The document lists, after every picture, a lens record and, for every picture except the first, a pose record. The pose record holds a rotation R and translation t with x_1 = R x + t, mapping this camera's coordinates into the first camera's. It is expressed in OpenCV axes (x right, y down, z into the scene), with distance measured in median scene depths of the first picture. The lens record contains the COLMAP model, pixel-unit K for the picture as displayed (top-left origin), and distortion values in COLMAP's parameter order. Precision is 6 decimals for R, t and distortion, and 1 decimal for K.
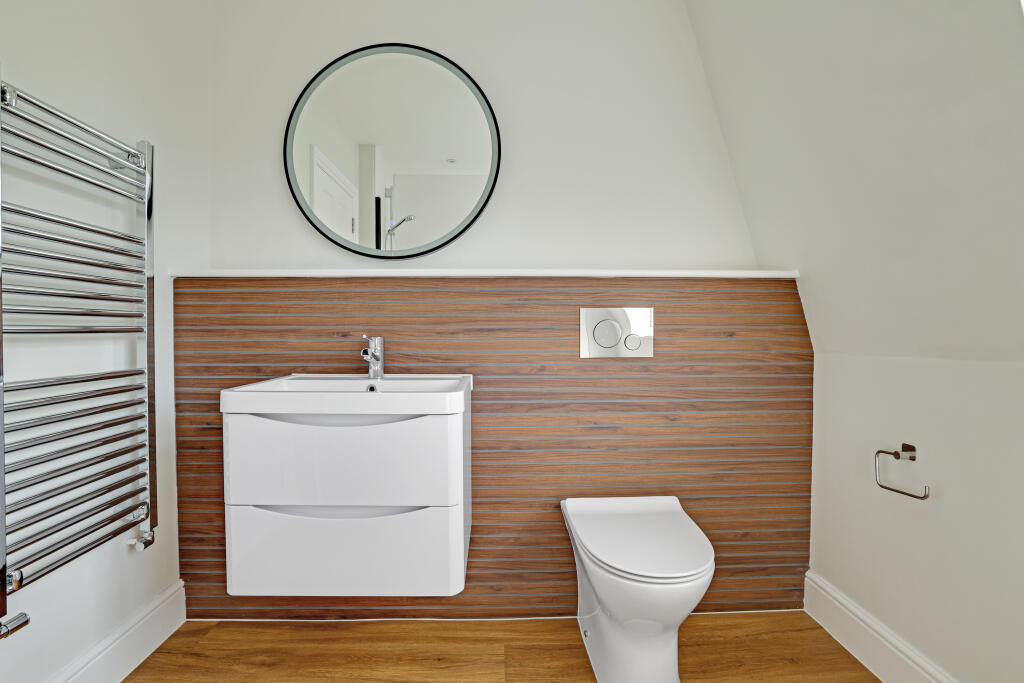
lens RADIAL K [[424.4, 0, 512.0], [0, 424.4, 341.5], [0, 0, 1]] dist [-0.000359, 0.000022]
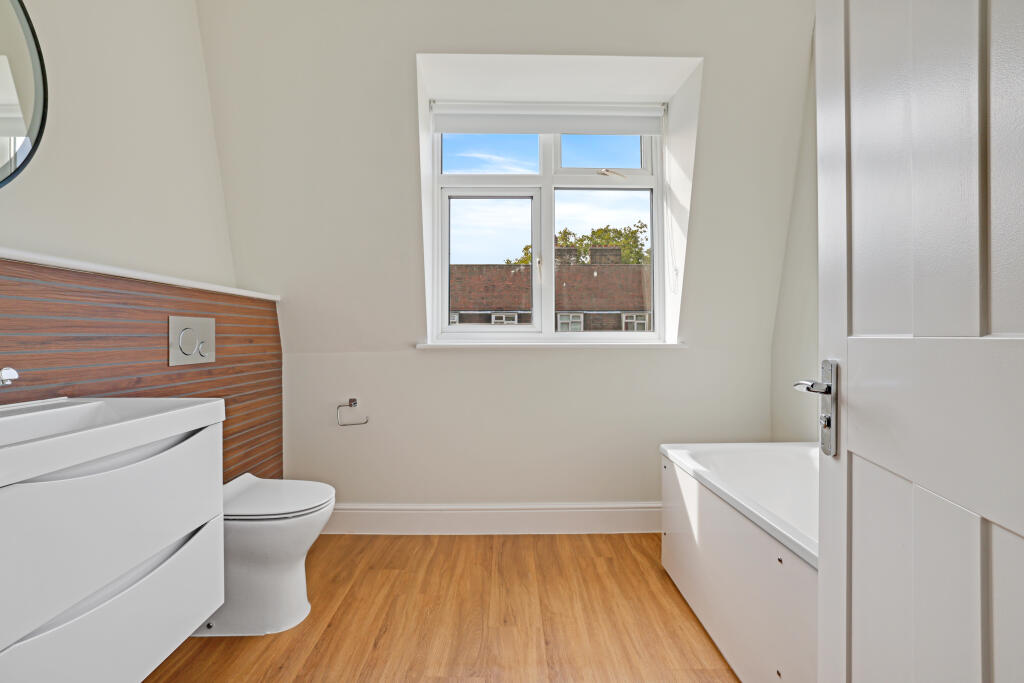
lens RADIAL K [[505.6, 0, 512.0], [0, 505.6, 341.5], [0, 0, 1]] dist [0.003021, 0.000867]
pose [[0.019720, -0.010165, 0.999754, -0.993987], [0.022136, 0.999708, 0.009728, -0.012825], [-0.999560, 0.021939, 0.019939, 0.181395]]
